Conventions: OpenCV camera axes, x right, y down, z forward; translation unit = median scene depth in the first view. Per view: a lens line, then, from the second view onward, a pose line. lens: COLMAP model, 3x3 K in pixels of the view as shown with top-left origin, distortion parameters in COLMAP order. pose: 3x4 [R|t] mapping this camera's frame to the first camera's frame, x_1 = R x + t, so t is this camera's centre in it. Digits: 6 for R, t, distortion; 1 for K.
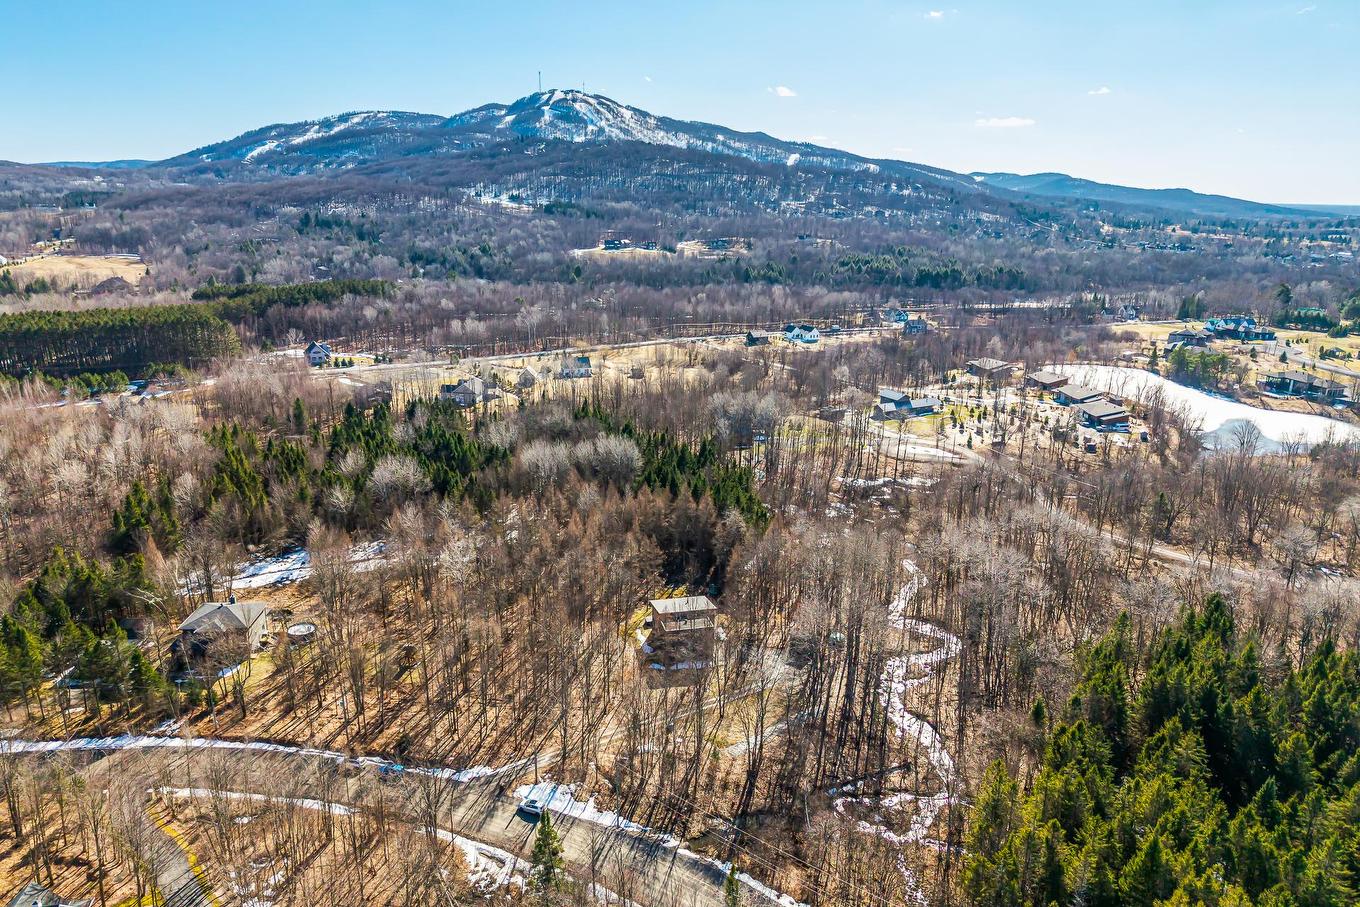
lens RADIAL K [[908.4, 0, 676.0], [0, 908.4, 434.1], [0, 0, 1]] dist [0.012387, -0.001071]
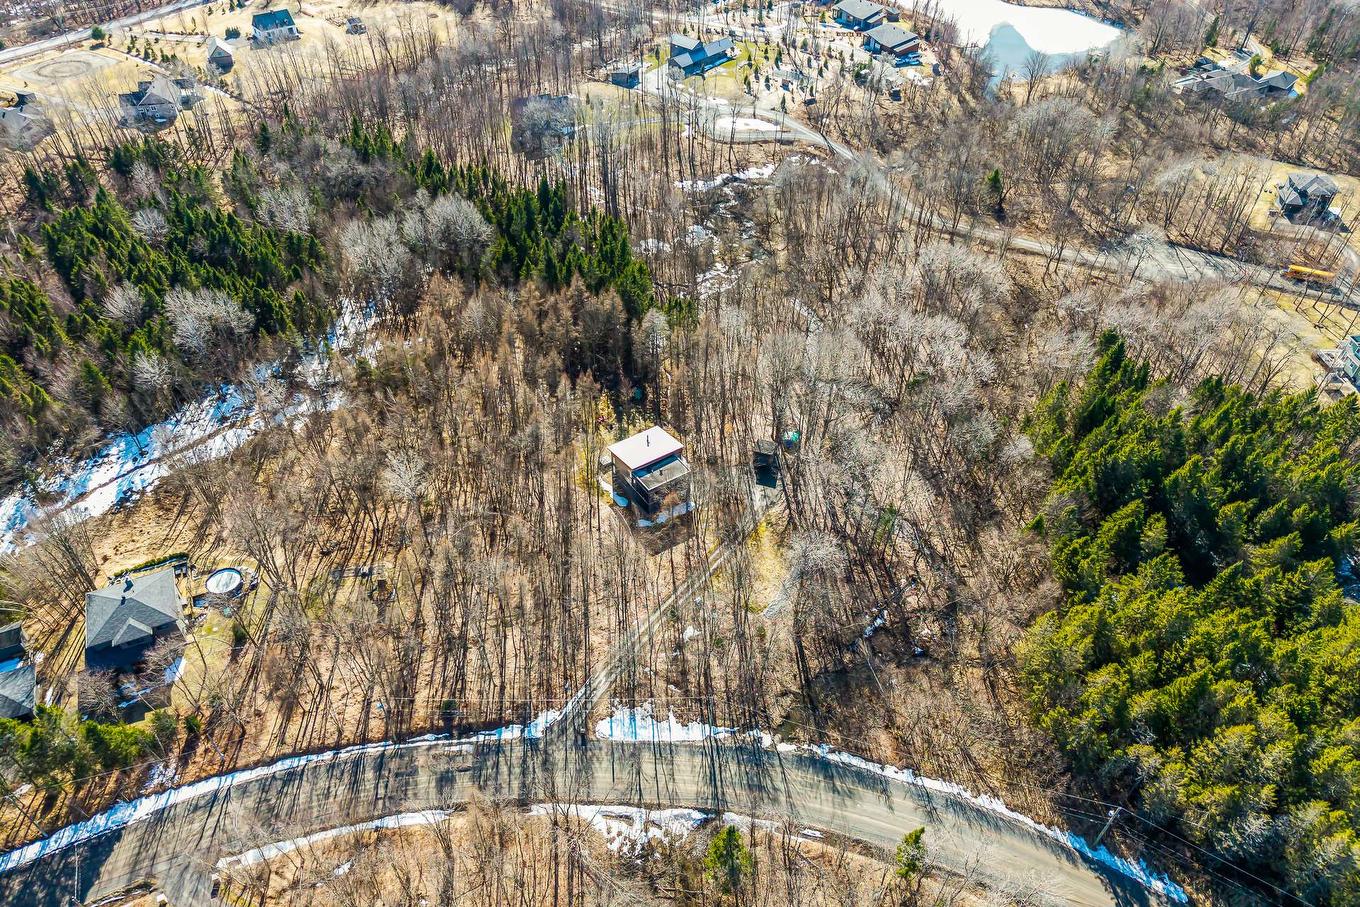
lens RADIAL K [[908.4, 0, 676.0], [0, 908.4, 434.1], [0, 0, 1]] dist [0.012387, -0.001071]
pose [[0.934201, -0.235381, 0.268074, -0.215381], [0.088815, 0.881237, 0.464256, -0.262071], [-0.345514, -0.409900, 0.844158, 0.201291]]
